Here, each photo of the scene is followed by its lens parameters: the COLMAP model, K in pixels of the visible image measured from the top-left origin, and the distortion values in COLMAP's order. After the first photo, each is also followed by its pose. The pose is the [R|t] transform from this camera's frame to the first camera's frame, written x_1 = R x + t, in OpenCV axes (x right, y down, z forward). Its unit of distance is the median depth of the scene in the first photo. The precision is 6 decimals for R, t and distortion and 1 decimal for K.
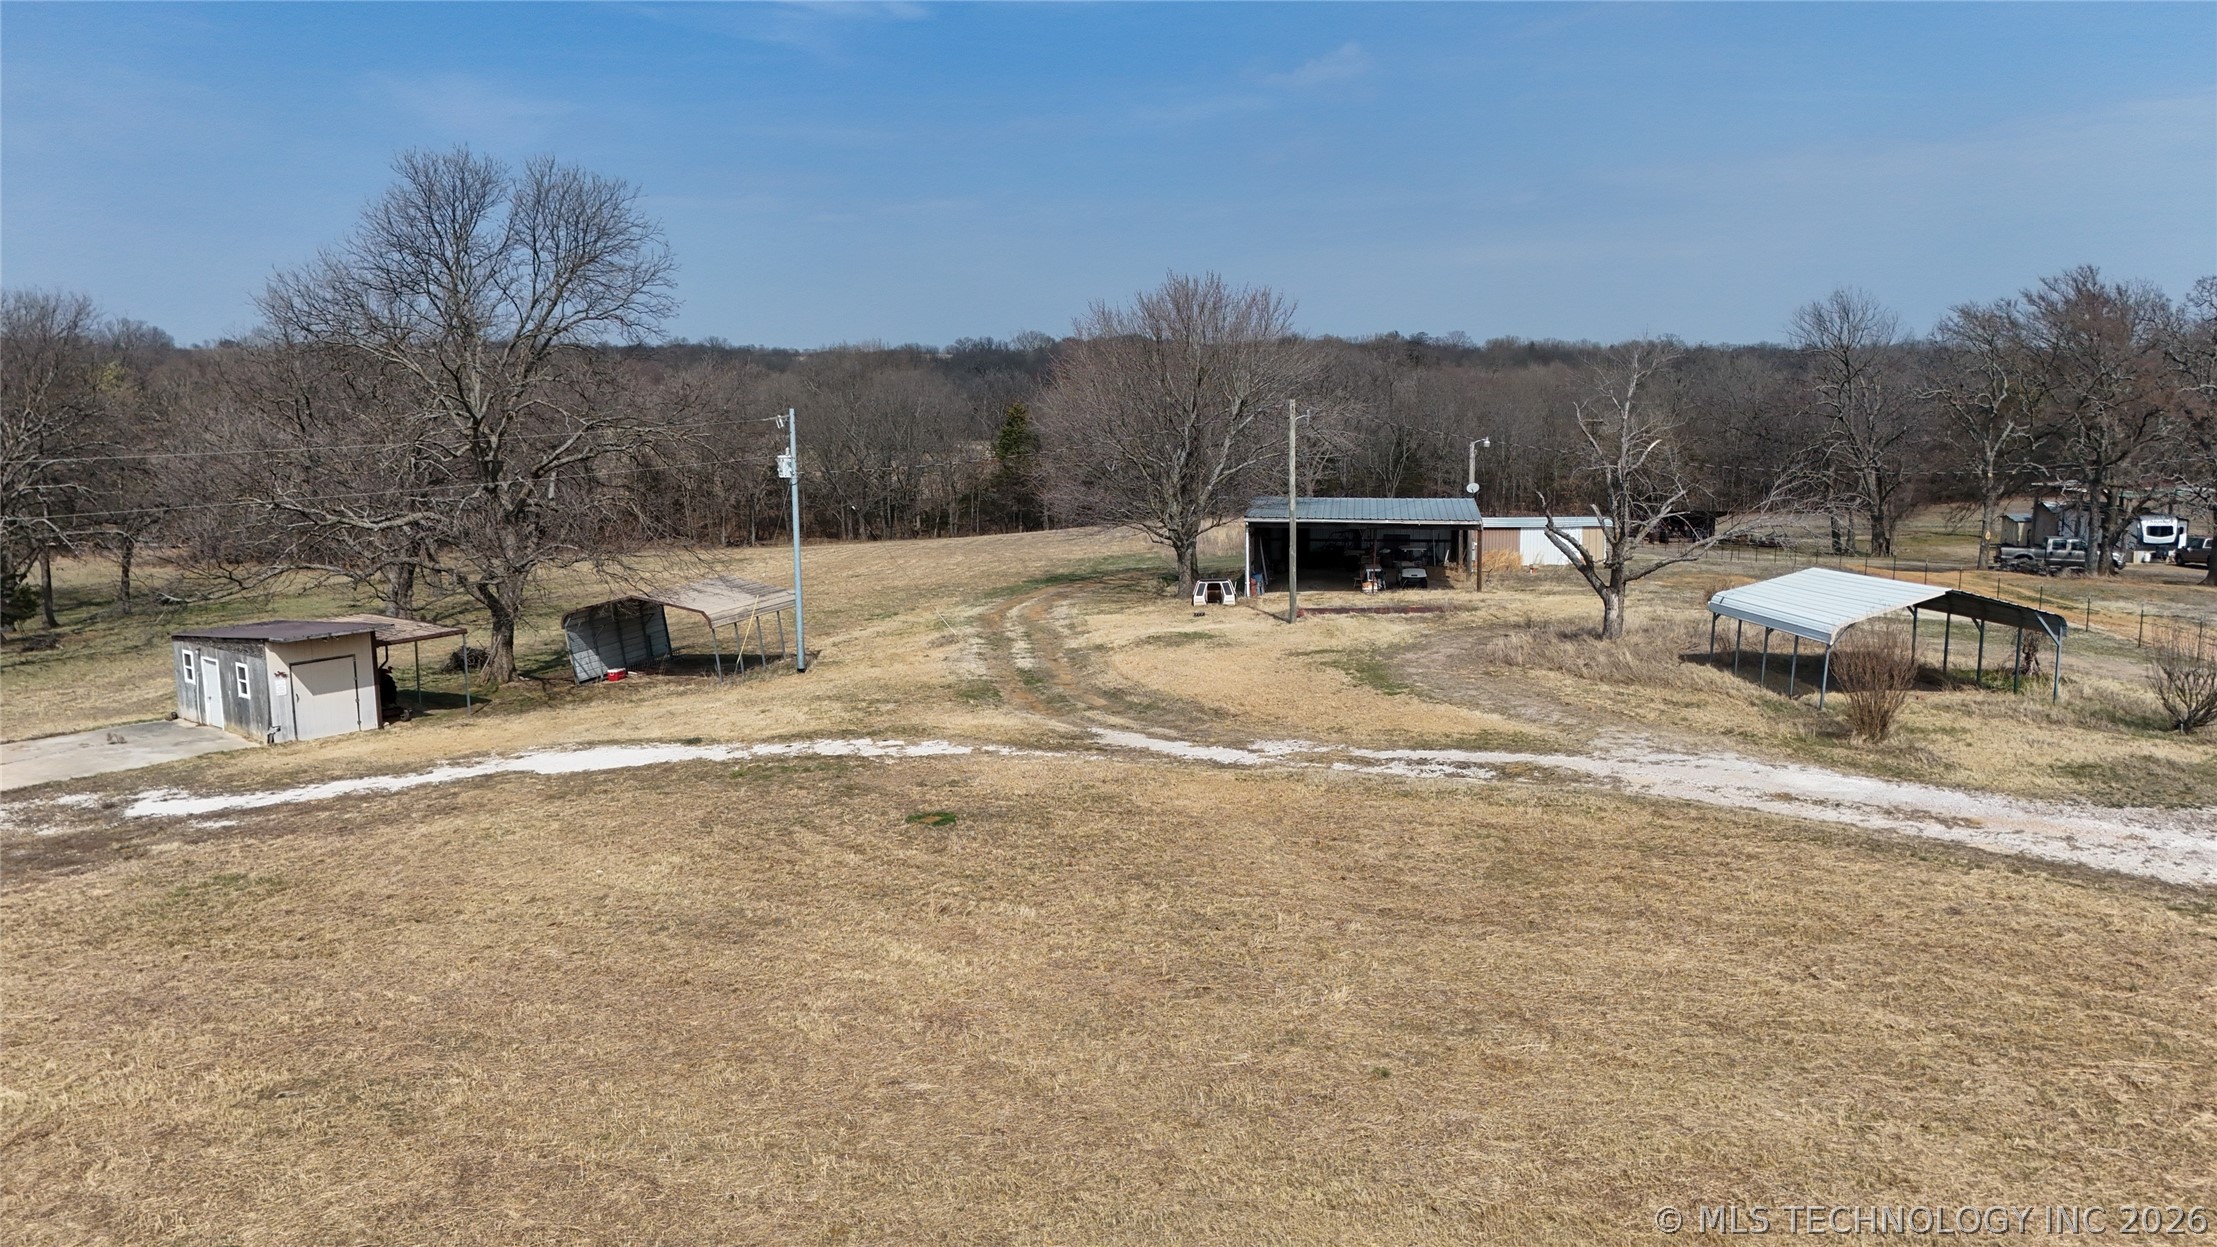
lens RADIAL K [[1627.6, 0, 1112.3], [0, 1627.6, 630.2], [0, 0, 1]] dist [0.081276, -0.082123]
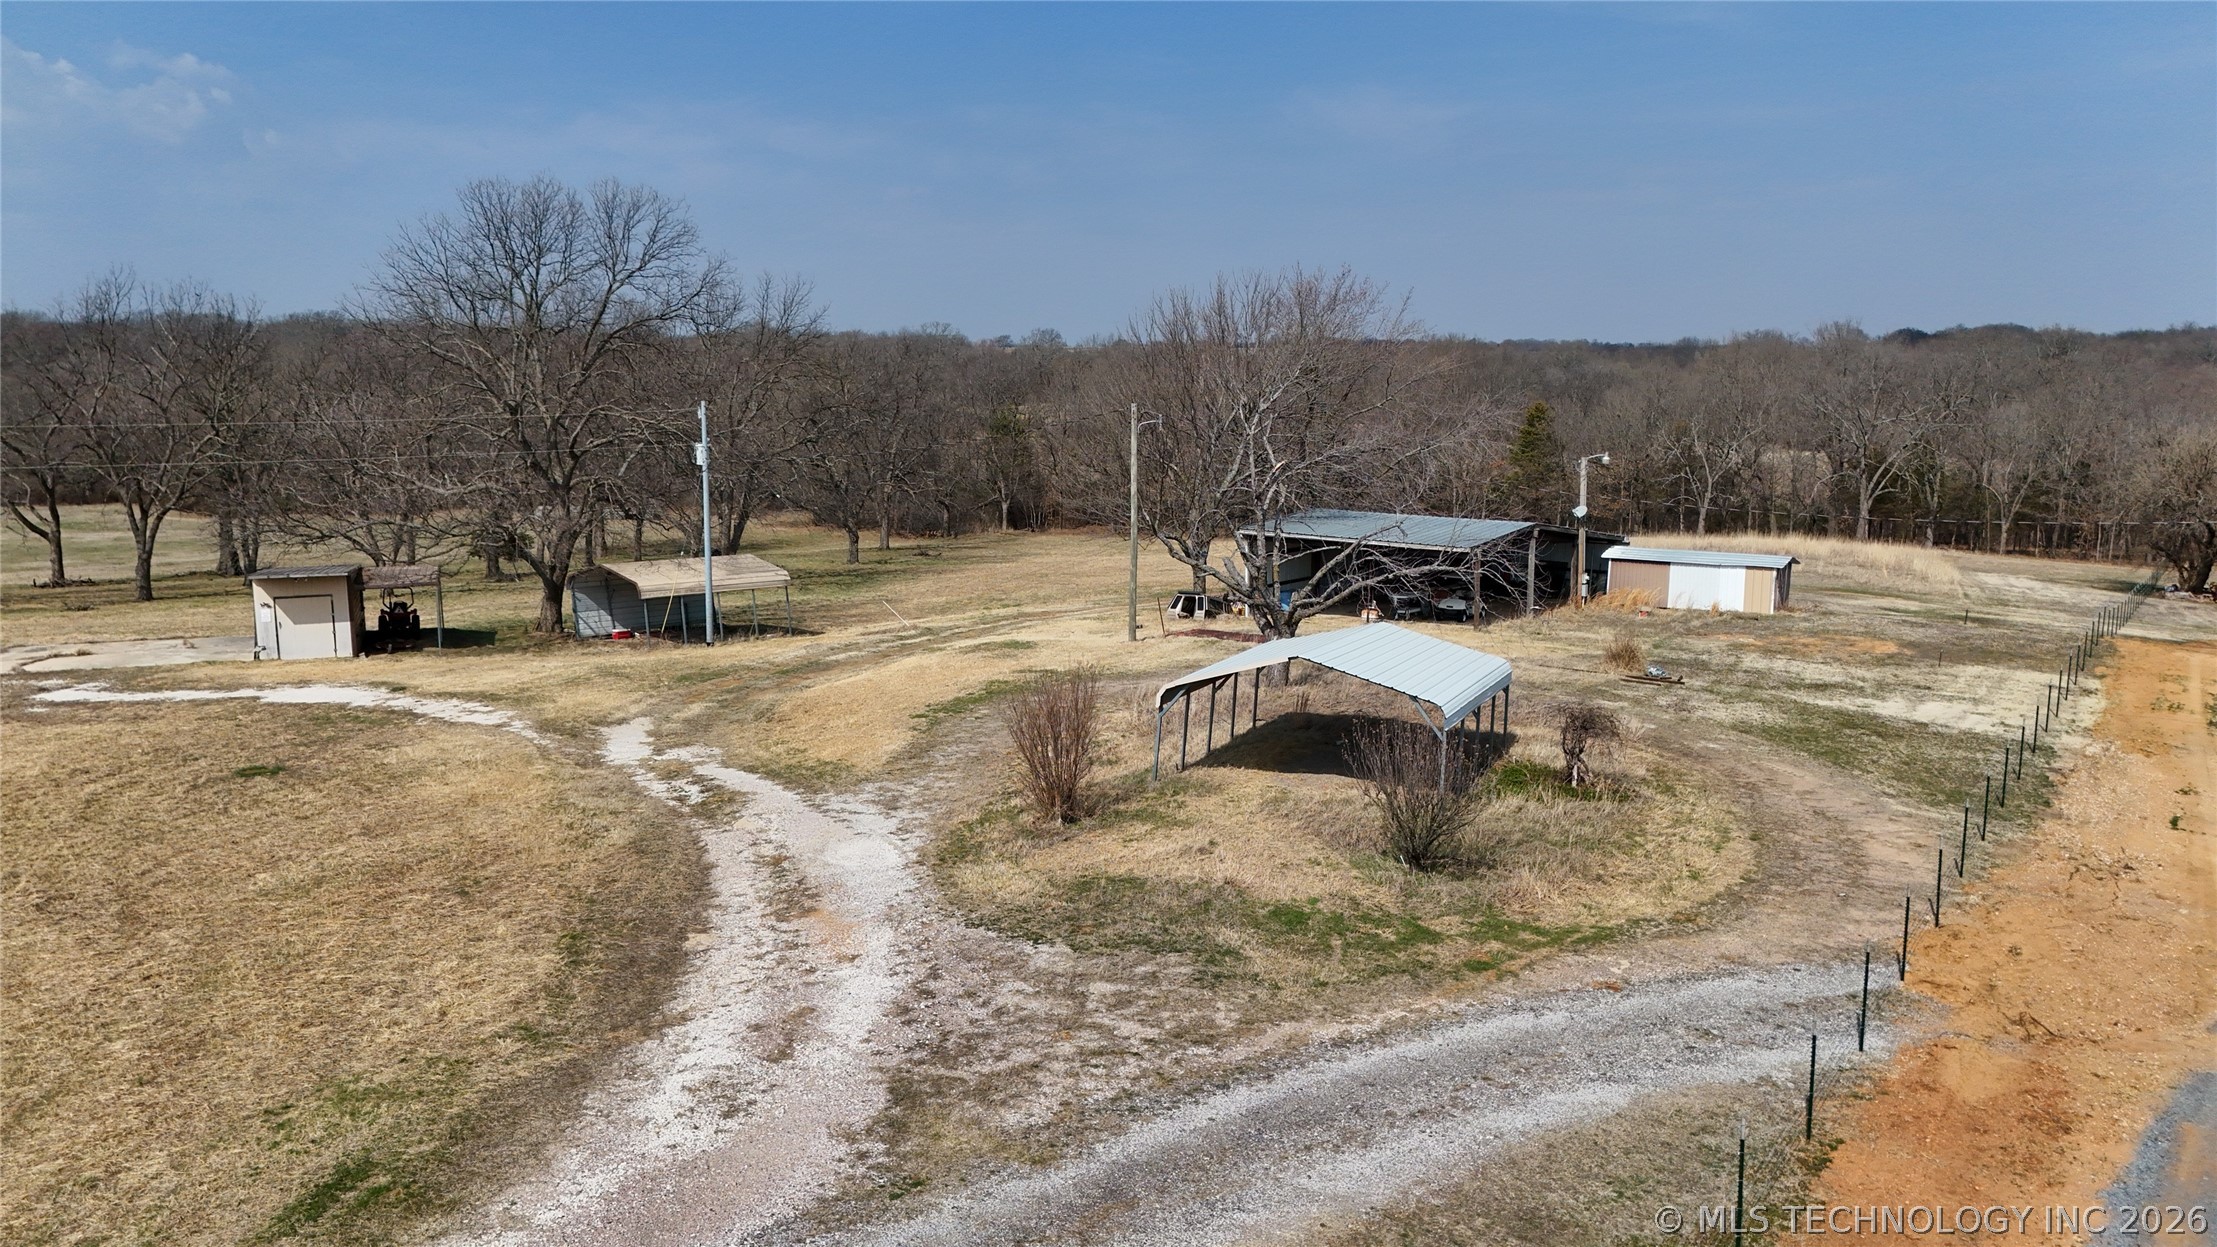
lens RADIAL K [[1627.6, 0, 1112.3], [0, 1627.6, 630.2], [0, 0, 1]] dist [0.081276, -0.082123]
pose [[0.877000, 0.086328, -0.472671, 0.552413], [-0.084891, 0.996091, 0.024417, -0.033402], [0.472931, 0.018712, 0.880901, 0.171727]]
